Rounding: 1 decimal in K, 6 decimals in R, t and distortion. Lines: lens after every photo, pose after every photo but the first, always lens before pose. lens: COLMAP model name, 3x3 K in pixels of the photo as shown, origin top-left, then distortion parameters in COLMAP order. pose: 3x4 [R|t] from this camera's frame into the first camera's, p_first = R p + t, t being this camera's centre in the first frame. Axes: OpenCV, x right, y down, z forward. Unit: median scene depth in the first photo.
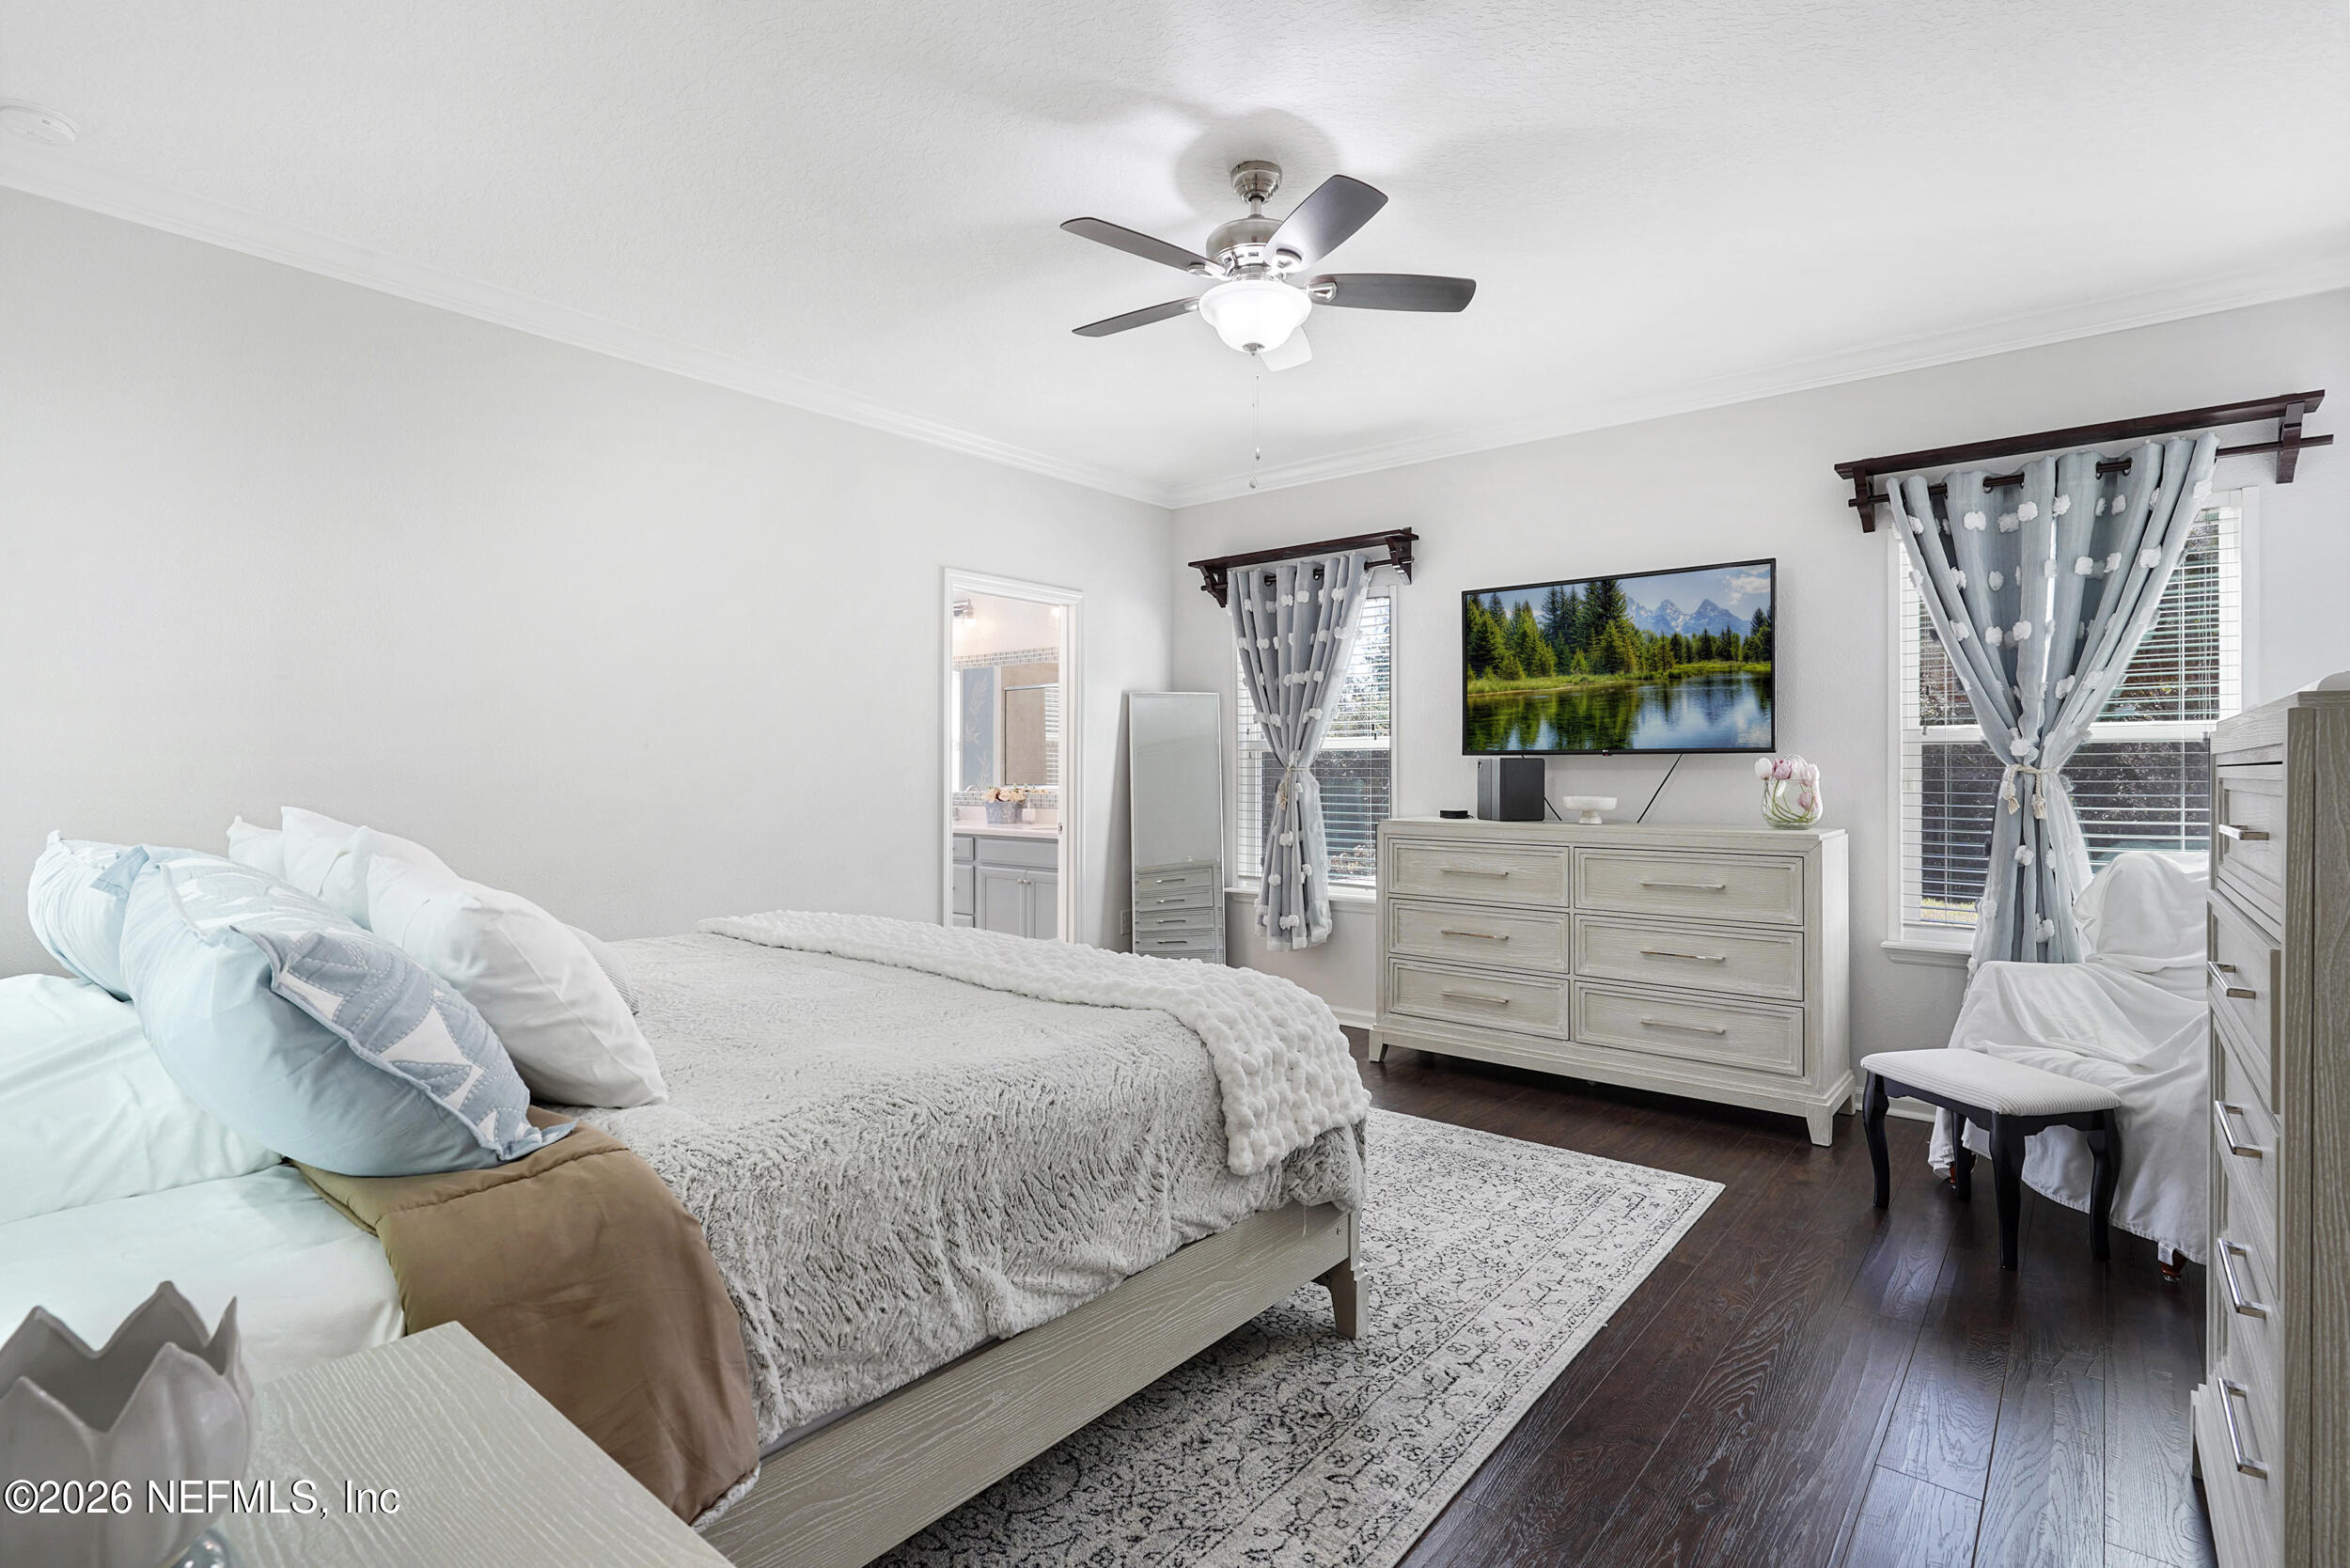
lens RADIAL K [[1126.2, 0, 1171.4], [0, 1126.2, 772.8], [0, 0, 1]] dist [-0.003191, 0.000179]
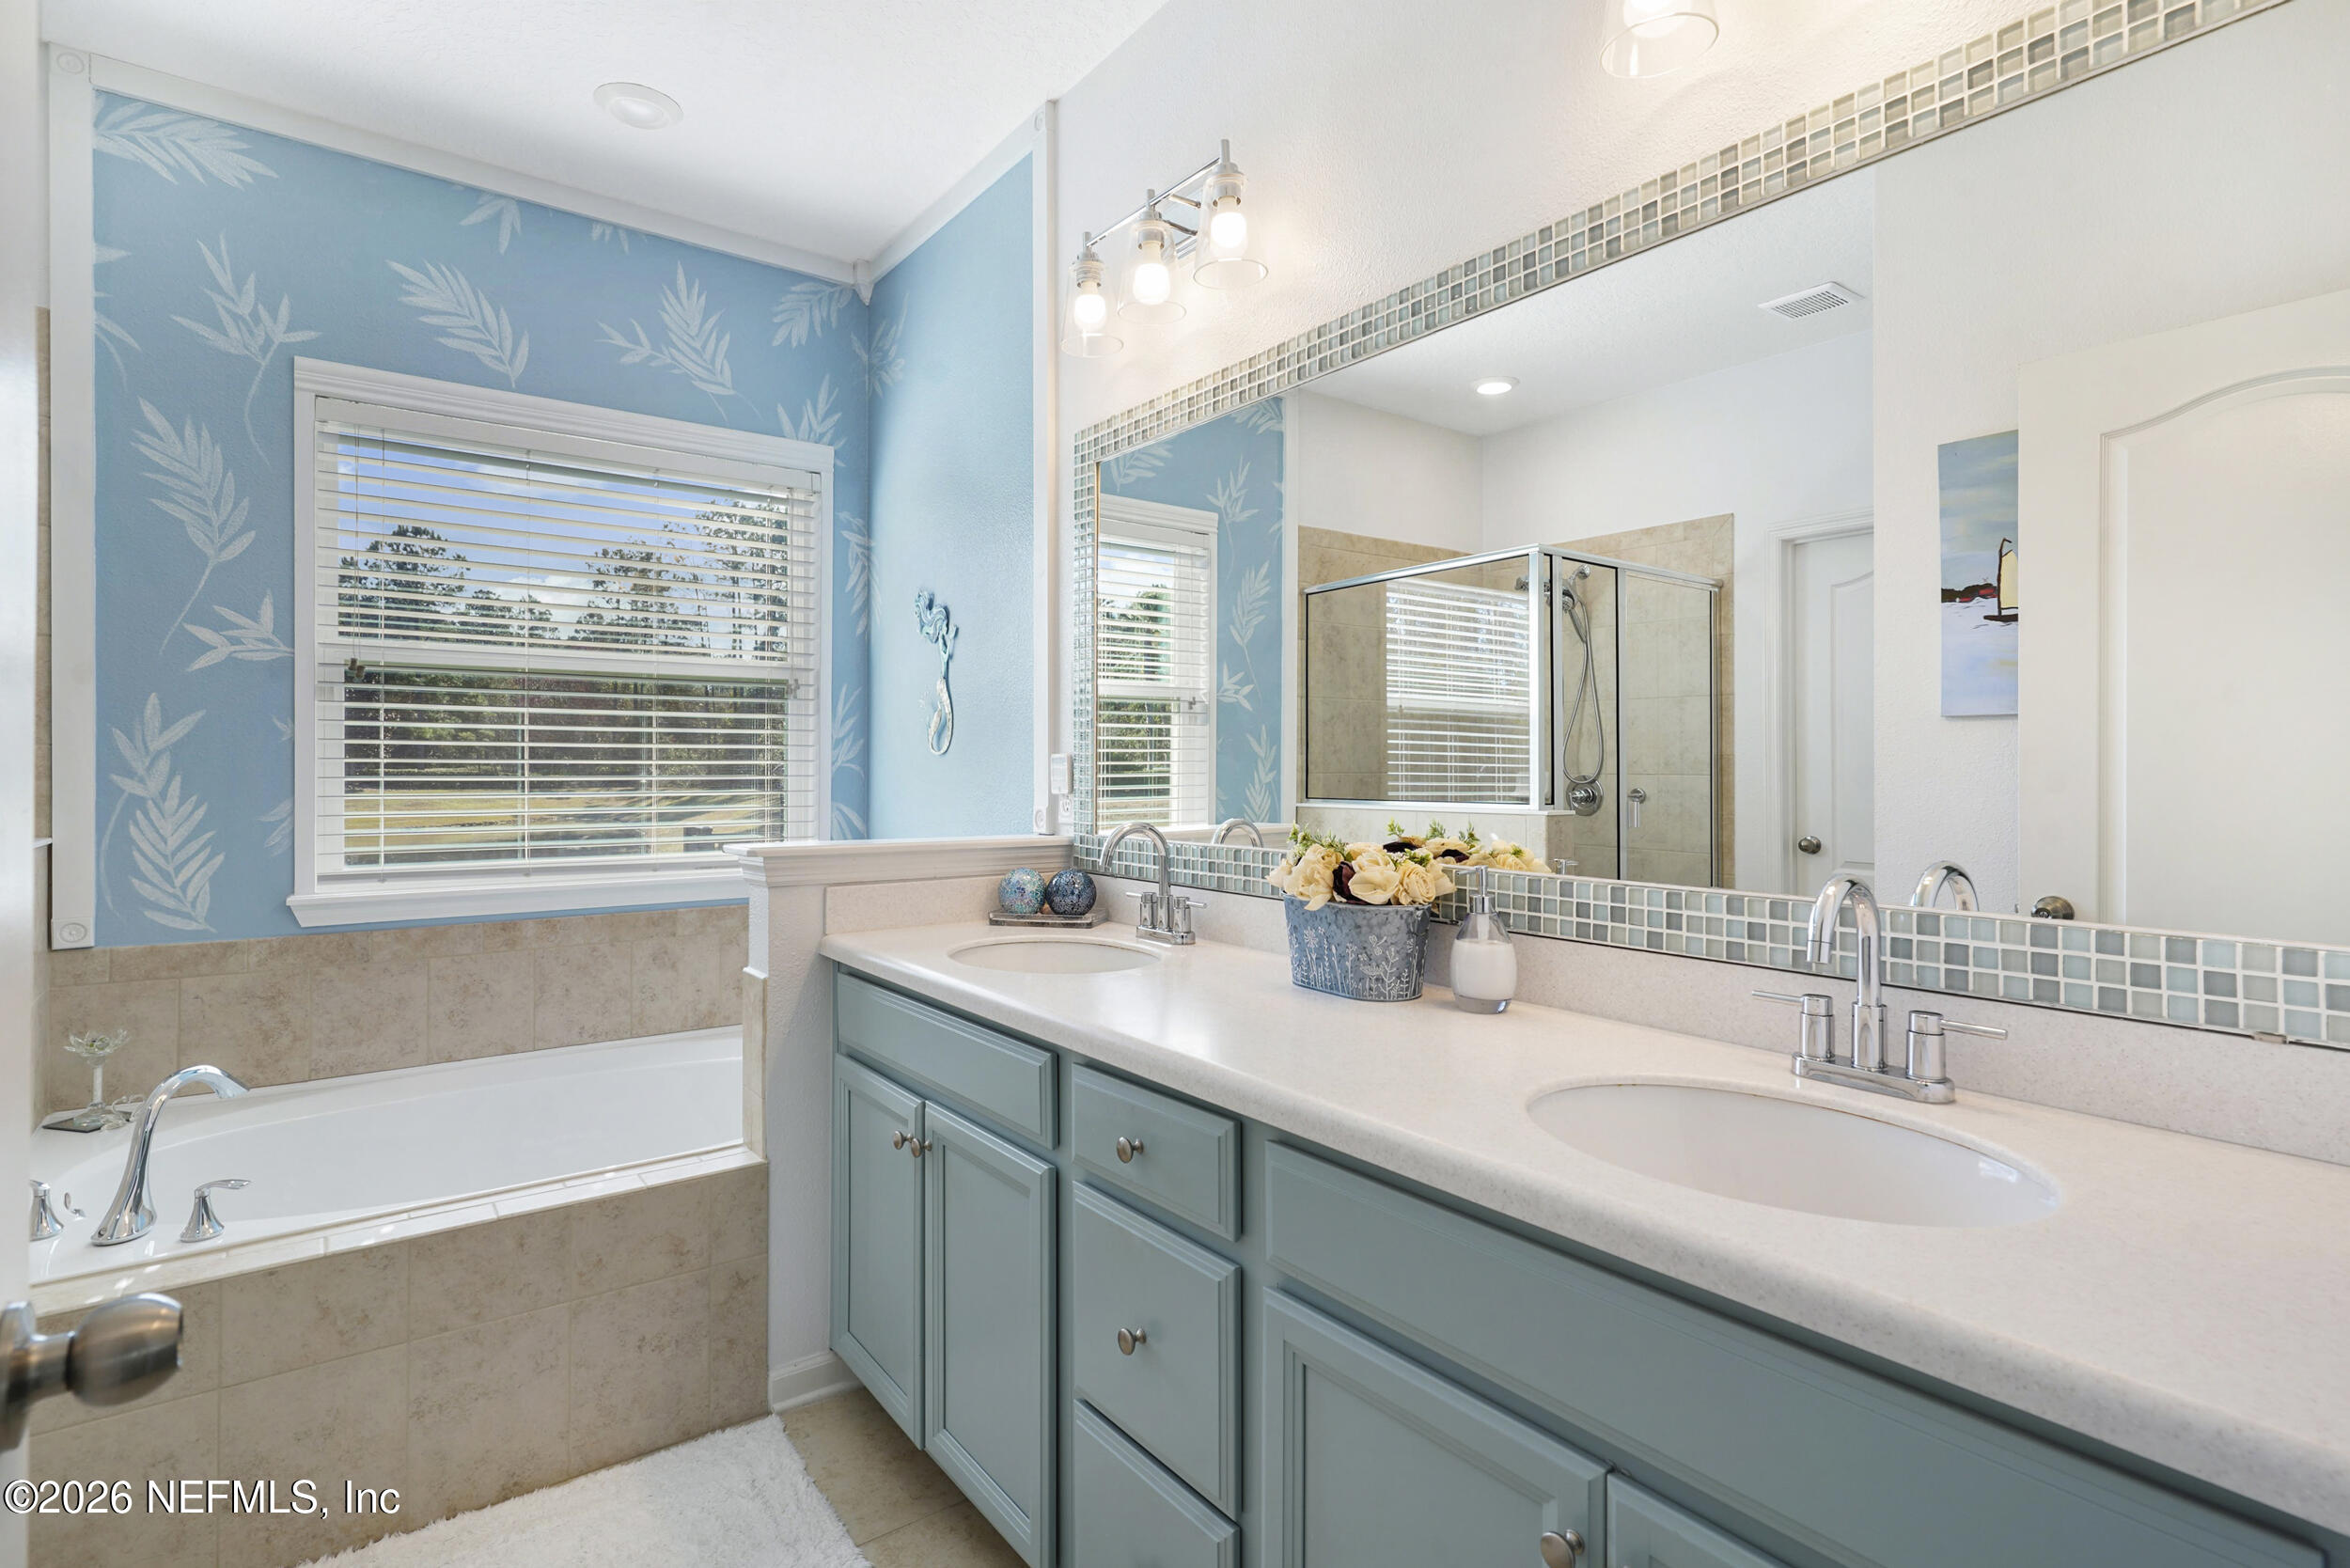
lens RADIAL K [[1138.4, 0, 1176.7], [0, 1138.4, 757.3], [0, 0, 1]] dist [-0.002402, 0.000690]
pose [[0.973848, -0.000875, -0.227198, -0.132707], [-0.001670, 0.999938, -0.011008, -0.001950], [0.227193, 0.011099, 0.973786, 0.755581]]
